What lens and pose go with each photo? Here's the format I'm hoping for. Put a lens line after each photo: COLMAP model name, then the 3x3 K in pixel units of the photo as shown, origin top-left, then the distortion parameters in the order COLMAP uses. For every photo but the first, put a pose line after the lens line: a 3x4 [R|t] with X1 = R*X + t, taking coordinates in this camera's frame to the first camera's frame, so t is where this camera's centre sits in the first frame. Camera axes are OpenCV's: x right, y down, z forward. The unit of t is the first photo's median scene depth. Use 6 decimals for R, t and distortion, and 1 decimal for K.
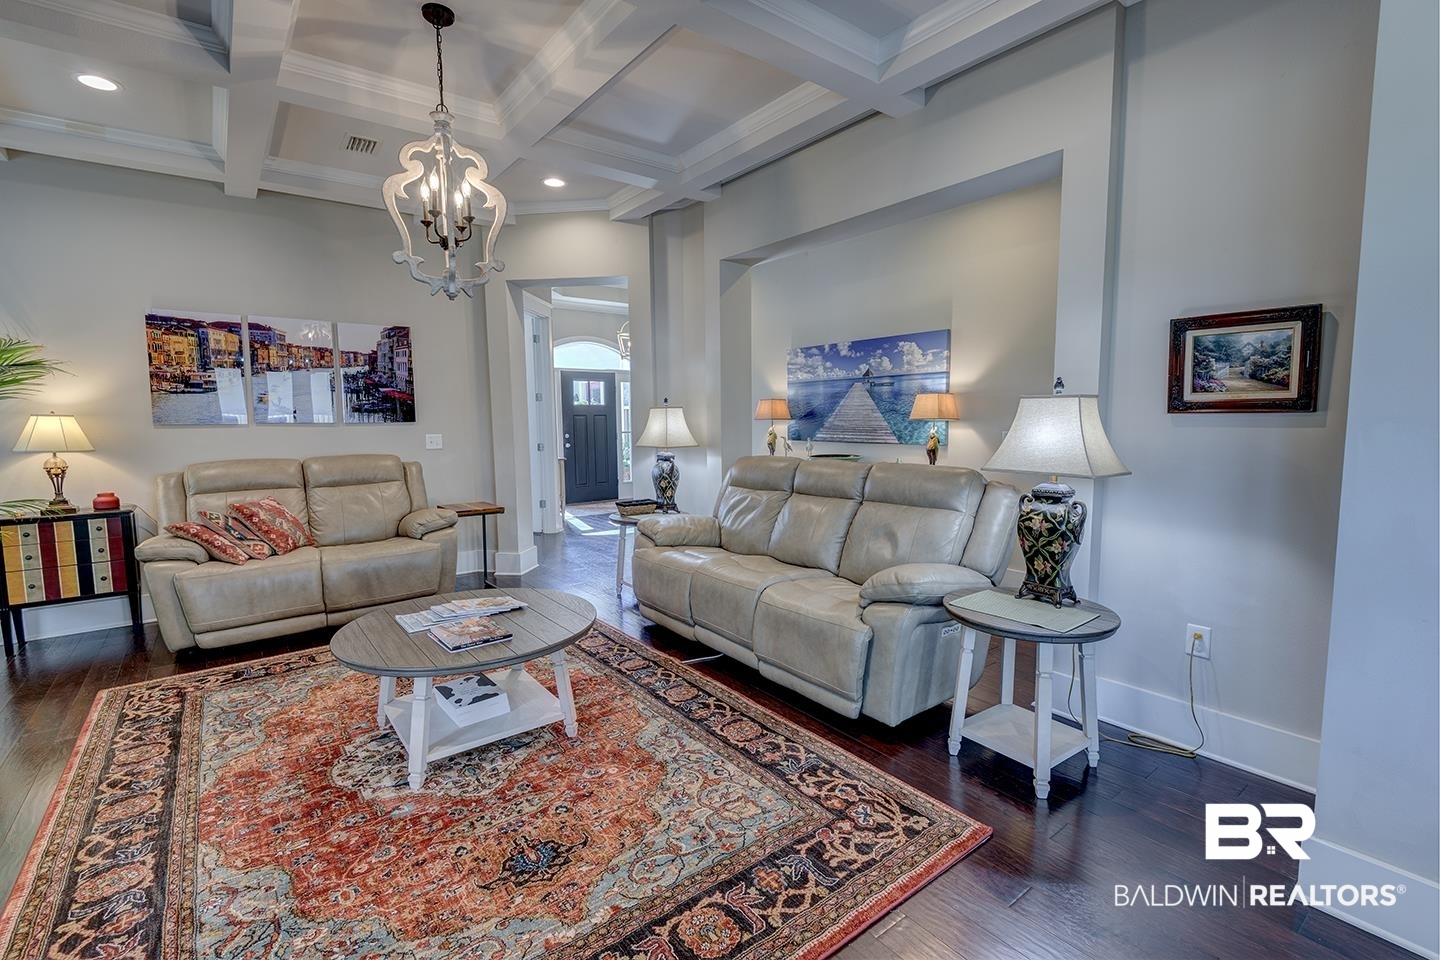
lens RADIAL K [[652.1, 0, 721.6], [0, 652.1, 480.4], [0, 0, 1]] dist [0.019324, -0.009961]
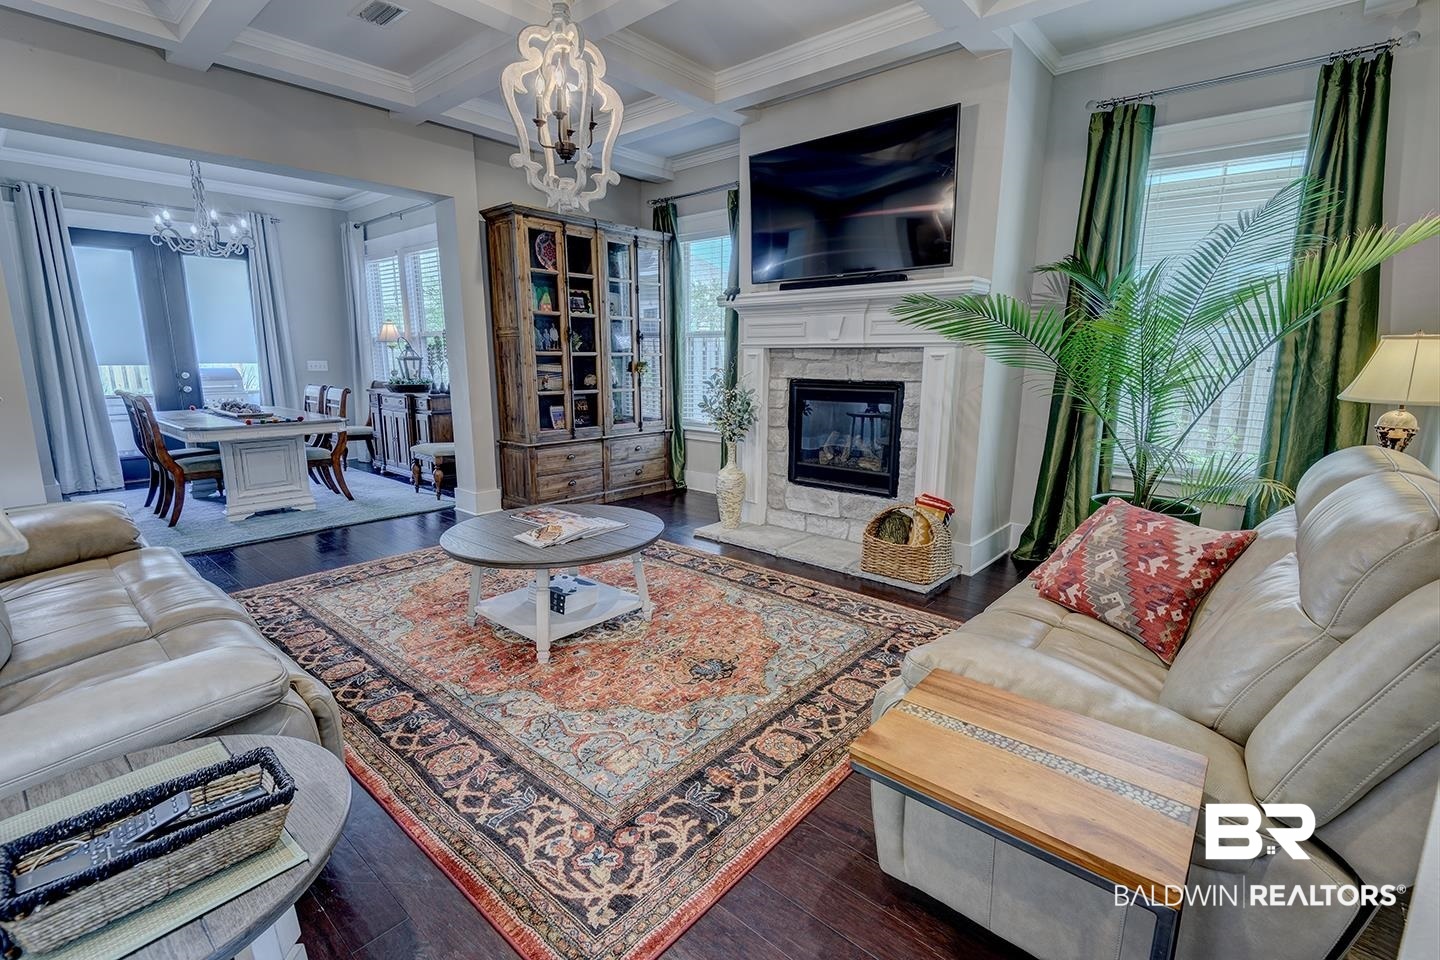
lens RADIAL K [[652.1, 0, 718.1], [0, 652.1, 476.8], [0, 0, 1]] dist [0.019324, -0.009961]
pose [[-0.981135, 0.040659, -0.189001, -0.259994], [-0.015282, 0.958263, 0.285480, -0.114313], [0.192720, 0.282983, -0.939564, 1.220350]]
